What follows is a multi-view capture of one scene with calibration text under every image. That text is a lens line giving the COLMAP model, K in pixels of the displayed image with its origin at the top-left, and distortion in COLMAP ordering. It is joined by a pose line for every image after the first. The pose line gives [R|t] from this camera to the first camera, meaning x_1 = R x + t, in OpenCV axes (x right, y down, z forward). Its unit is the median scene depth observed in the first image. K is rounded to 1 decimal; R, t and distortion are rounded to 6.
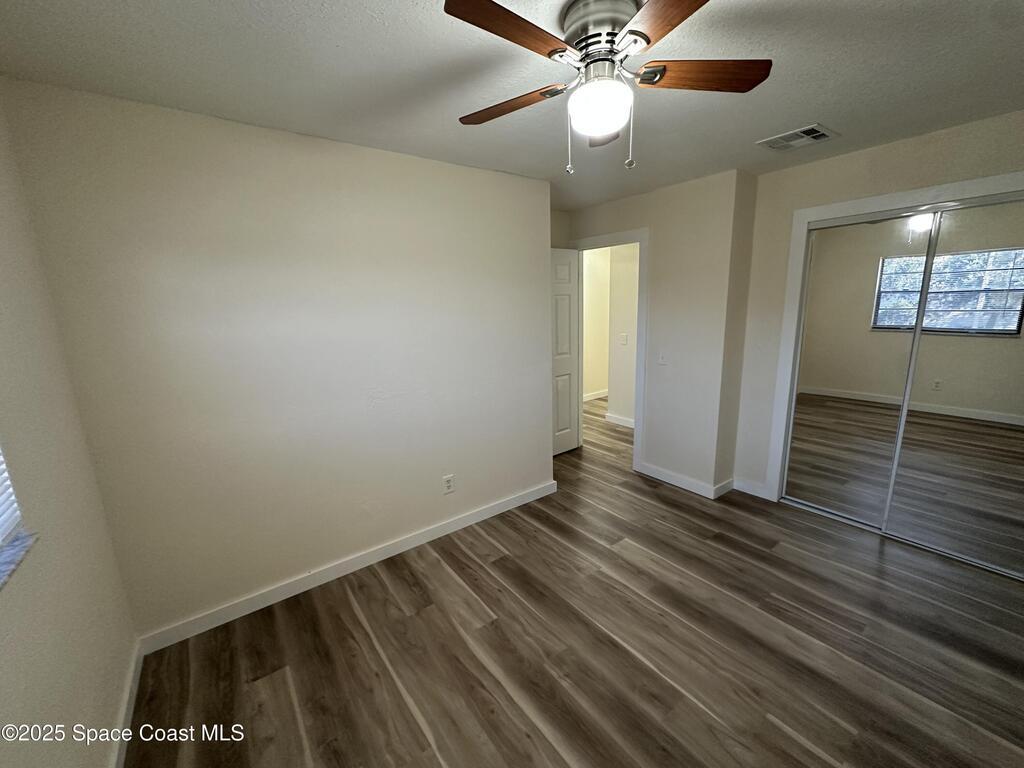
lens RADIAL K [[405.9, 0, 514.6], [0, 405.9, 382.5], [0, 0, 1]] dist [-0.001827, 0.000113]
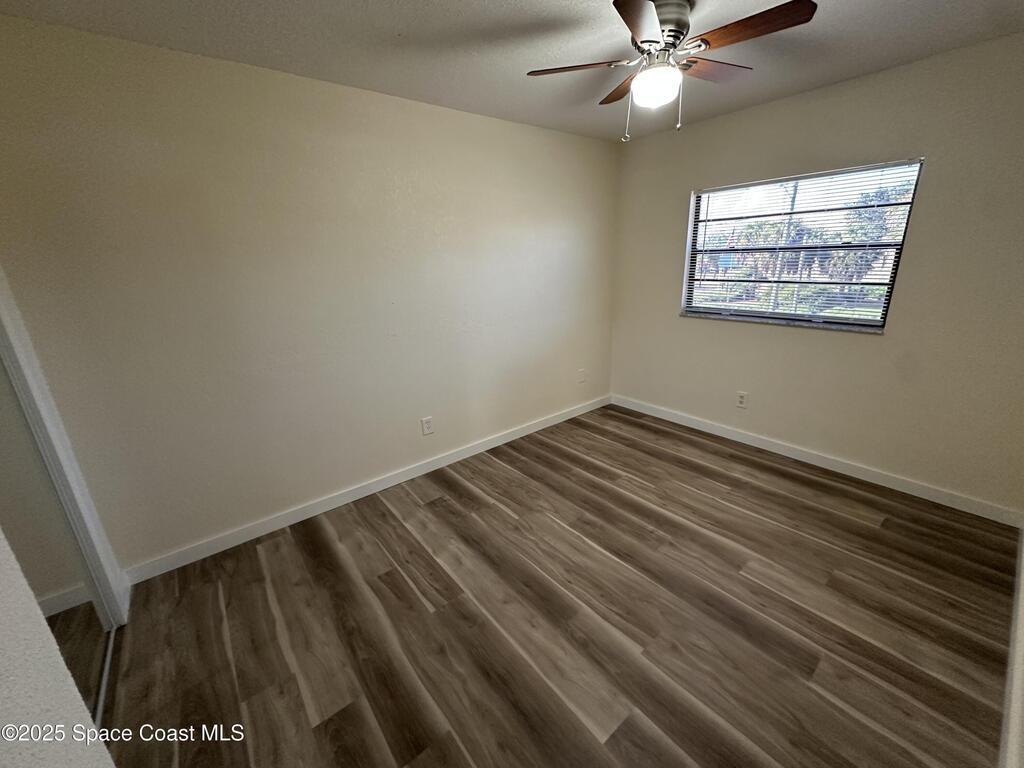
lens RADIAL K [[405.9, 0, 514.6], [0, 405.9, 382.5], [0, 0, 1]] dist [-0.001827, 0.000113]
pose [[-0.997056, 0.074560, -0.017899, 0.511930], [0.056579, 0.872921, 0.484569, -0.329774], [0.051754, 0.482130, -0.874570, 1.736421]]
